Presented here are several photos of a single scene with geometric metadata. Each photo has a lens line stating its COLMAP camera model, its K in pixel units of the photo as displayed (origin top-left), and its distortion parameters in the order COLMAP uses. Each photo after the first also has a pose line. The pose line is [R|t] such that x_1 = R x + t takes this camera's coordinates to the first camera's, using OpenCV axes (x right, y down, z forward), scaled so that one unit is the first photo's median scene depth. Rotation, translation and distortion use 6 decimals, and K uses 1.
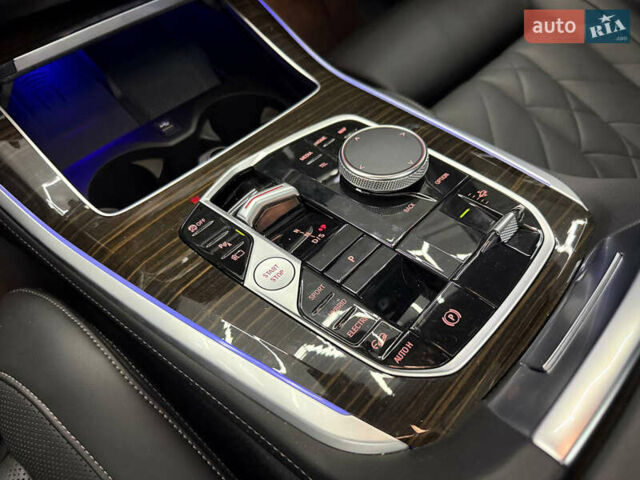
lens RADIAL K [[435.3, 0, 320.0], [0, 435.3, 240.0], [0, 0, 1]] dist [0.049203, -0.104079]
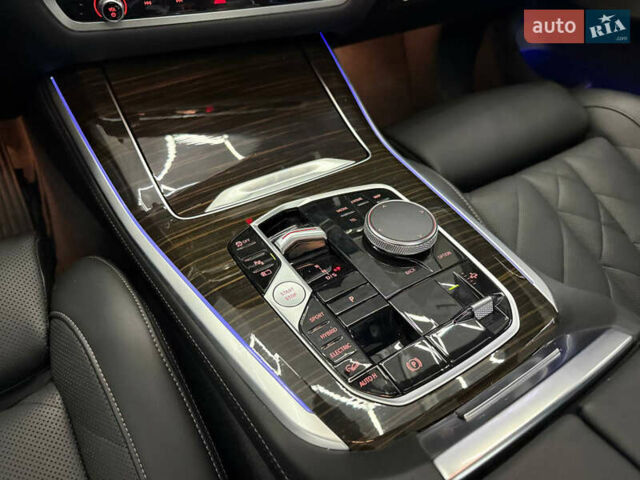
lens RADIAL K [[435.3, 0, 320.0], [0, 435.3, 240.0], [0, 0, 1]] dist [0.049203, -0.104079]
pose [[0.962849, 0.244049, -0.115590, 0.077118], [-0.253629, 0.964243, -0.076857, -0.000504], [0.092700, 0.103319, 0.990319, -0.227590]]
